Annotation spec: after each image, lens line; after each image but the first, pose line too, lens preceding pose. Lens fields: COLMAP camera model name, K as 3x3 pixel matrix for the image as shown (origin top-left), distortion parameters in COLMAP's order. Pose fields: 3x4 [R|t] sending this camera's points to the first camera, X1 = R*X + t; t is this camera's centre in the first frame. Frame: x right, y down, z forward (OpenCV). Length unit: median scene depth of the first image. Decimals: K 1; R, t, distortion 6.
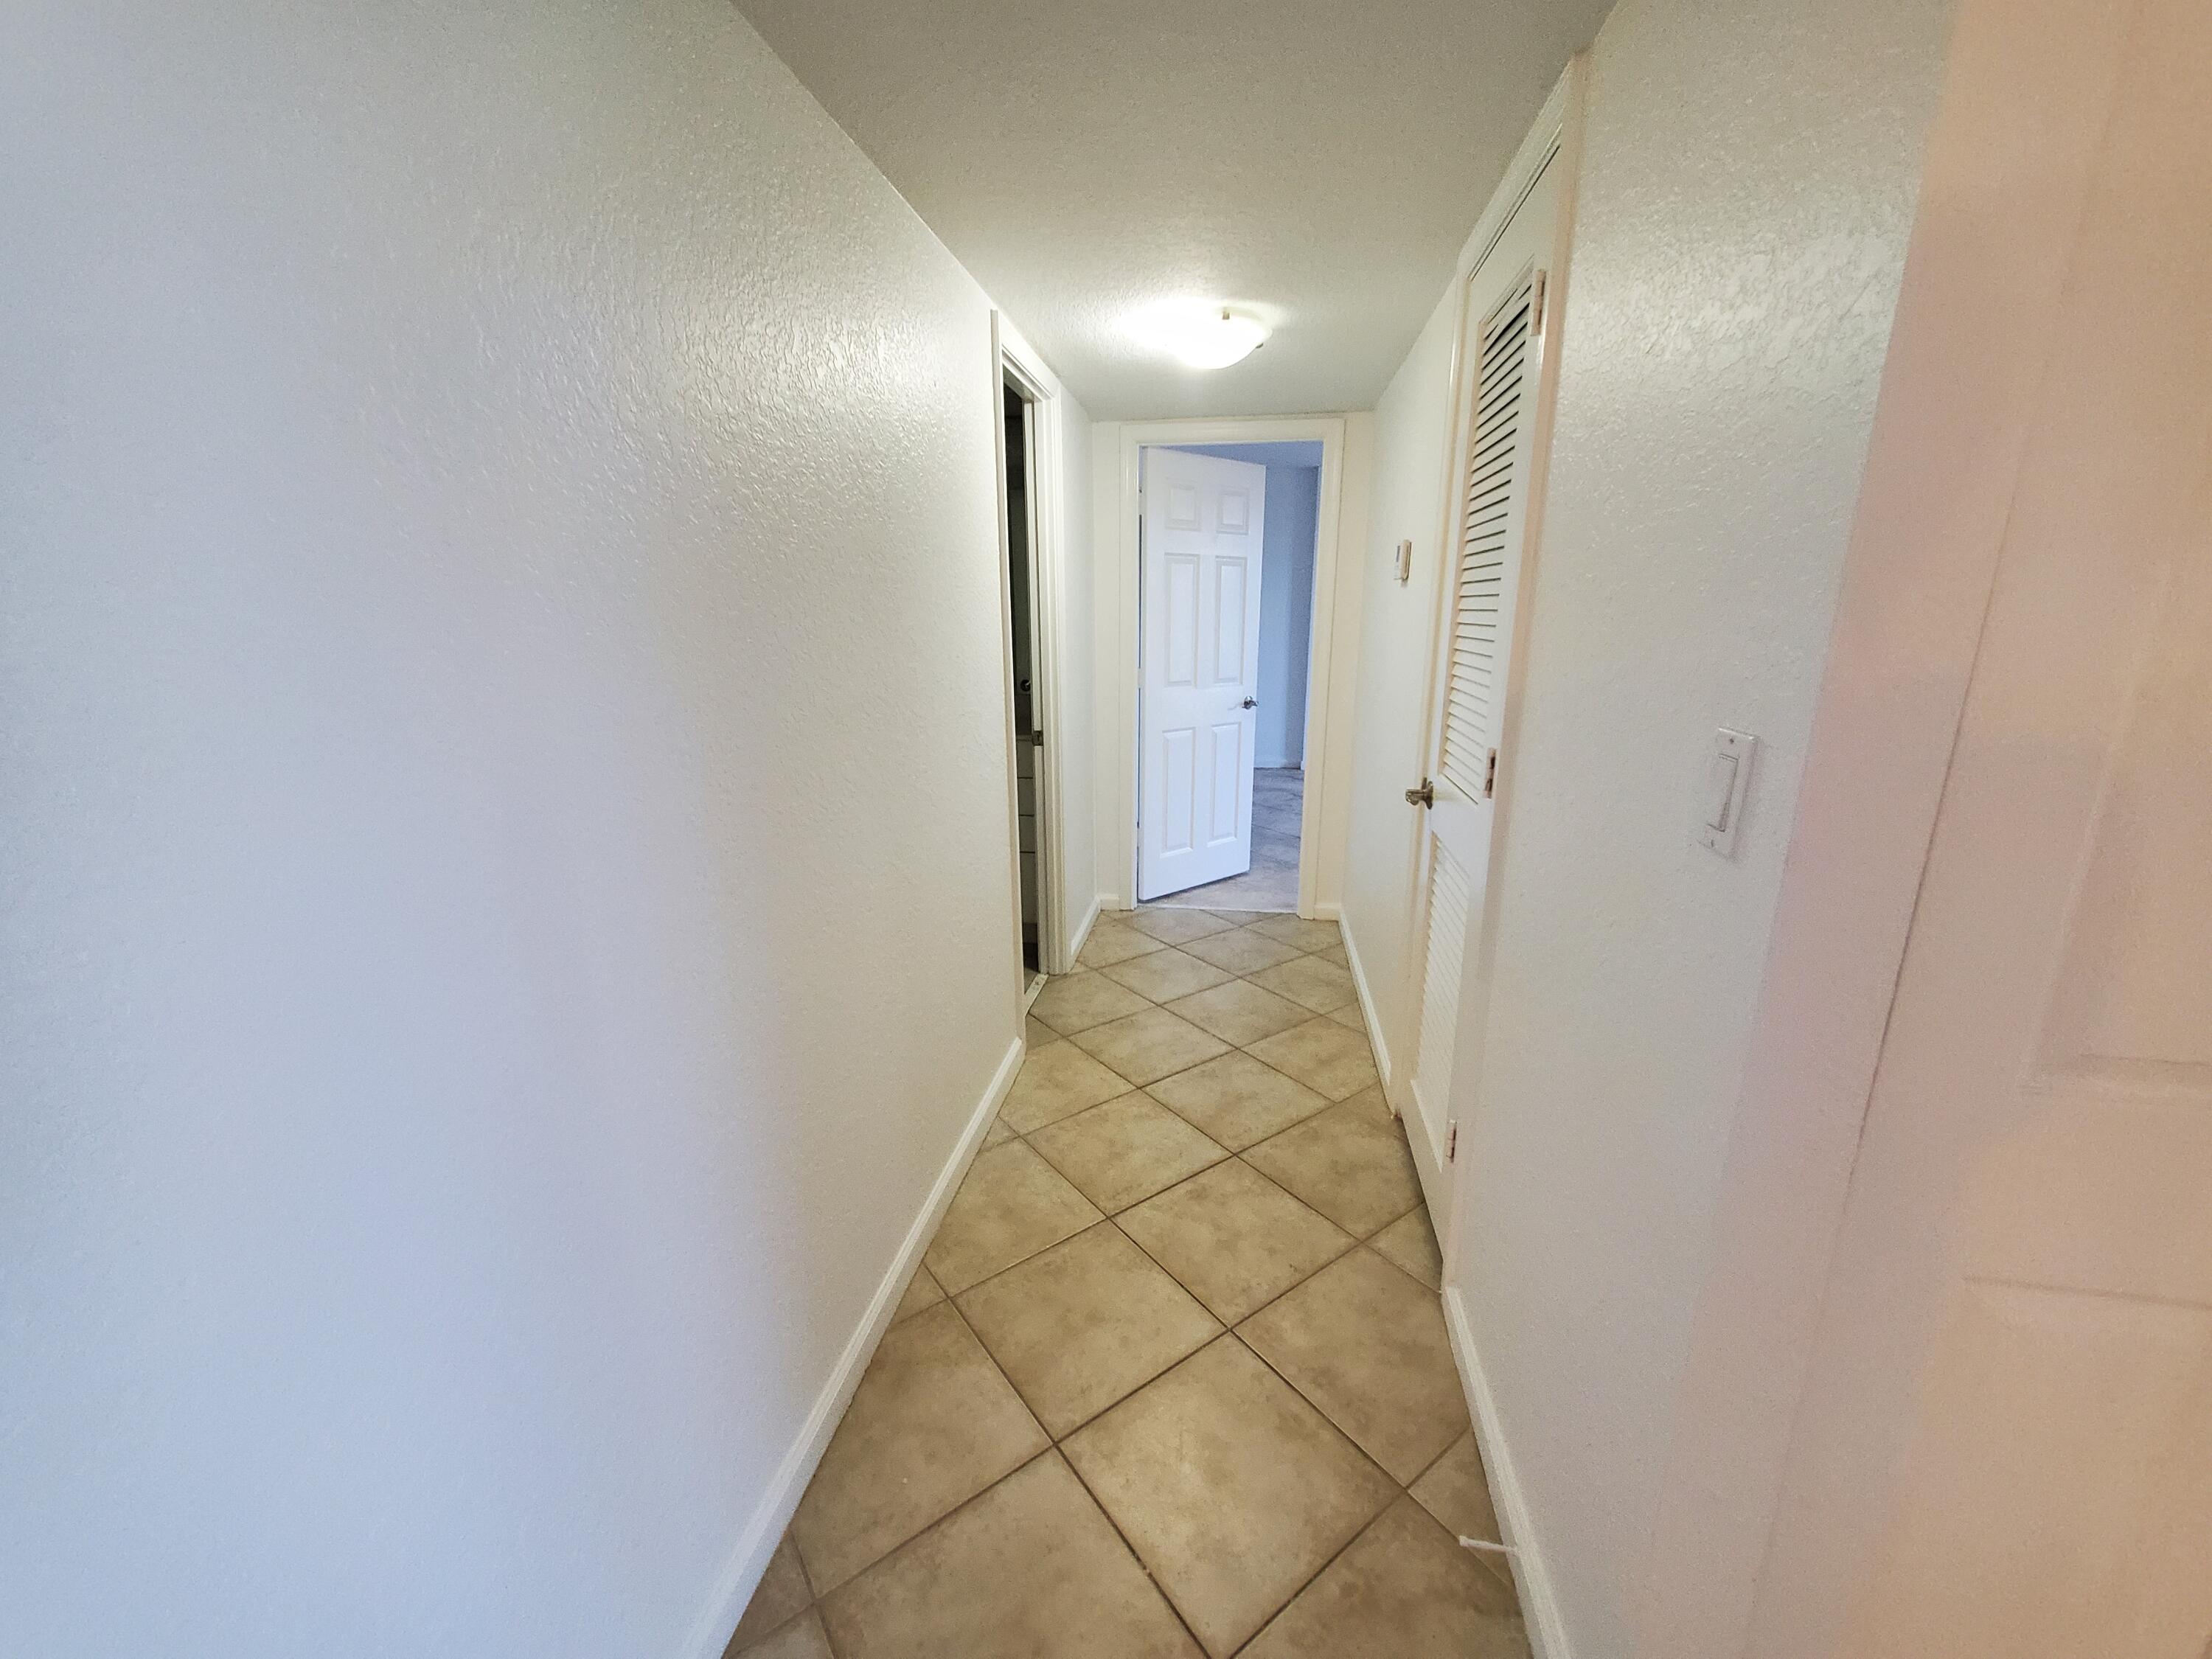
lens RADIAL K [[868.1, 0, 1106.7], [0, 868.1, 821.2], [0, 0, 1]] dist [0.007520, -0.000965]
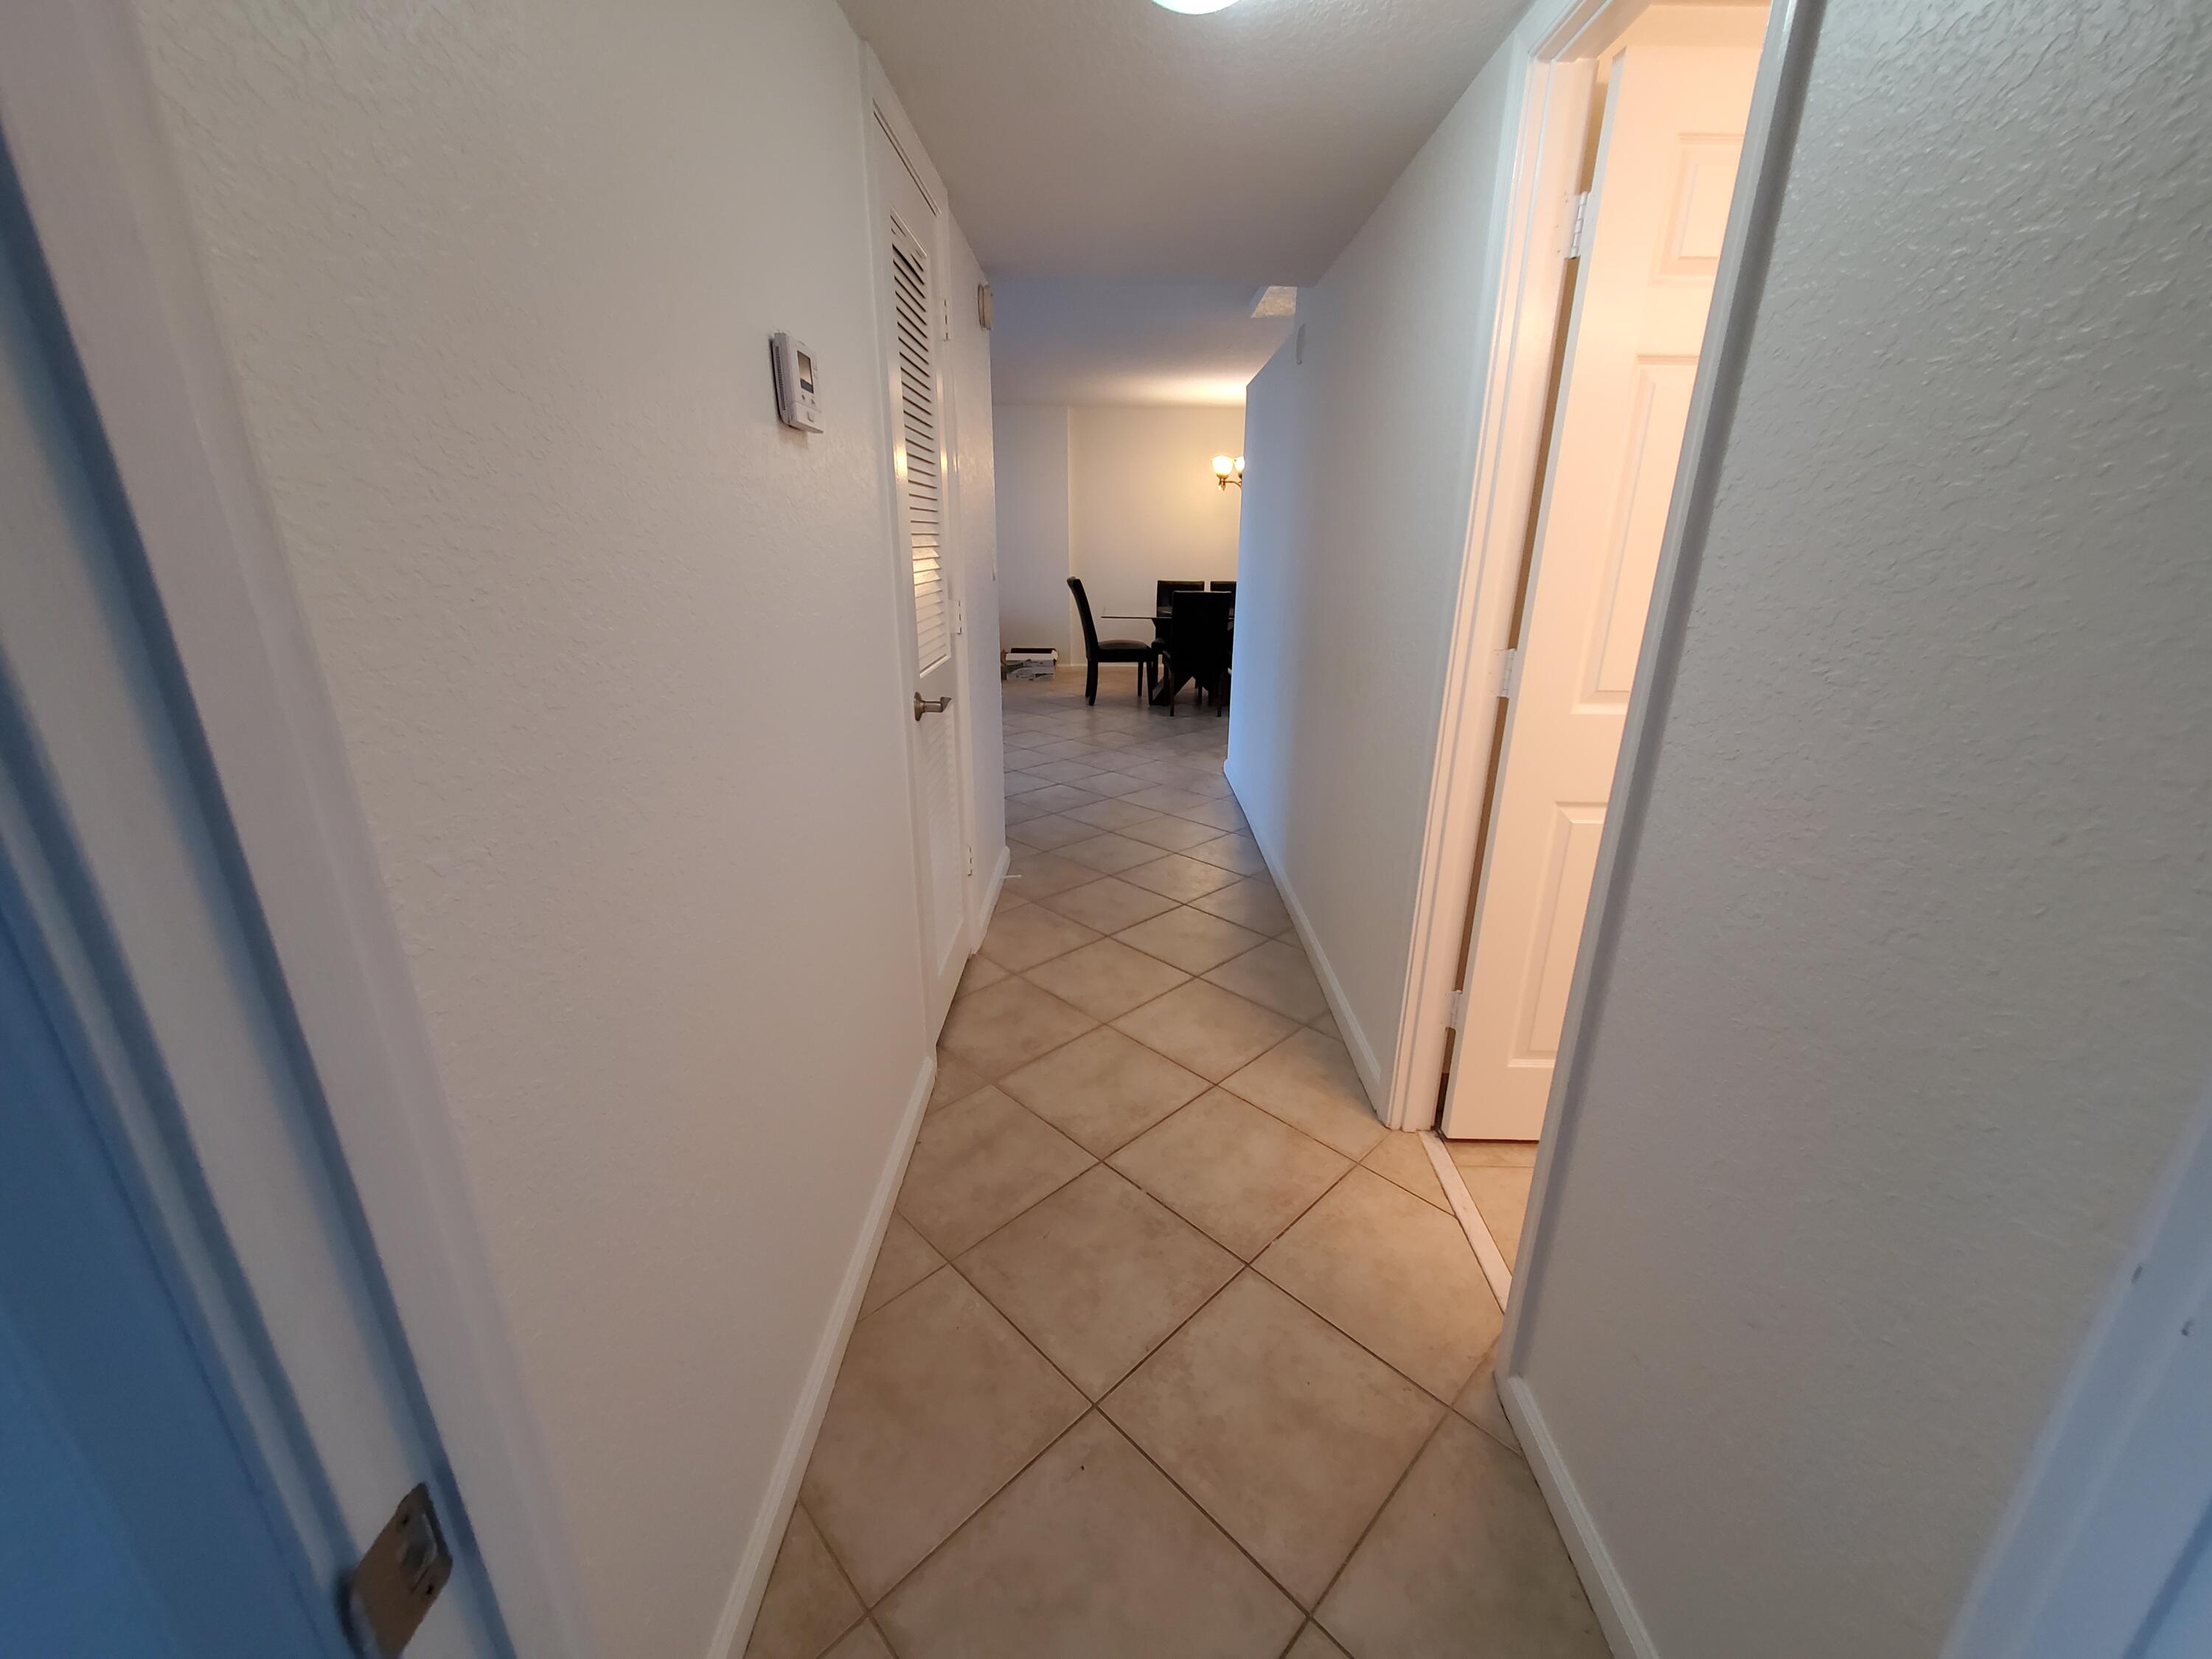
lens RADIAL K [[868.1, 0, 1100.2], [0, 868.1, 835.4], [0, 0, 1]] dist [0.007520, -0.000965]
pose [[-0.990042, 0.039671, -0.135069, 0.280837], [-0.040059, 0.840411, 0.540467, -0.393200], [0.134955, 0.540496, -0.830453, 1.713432]]
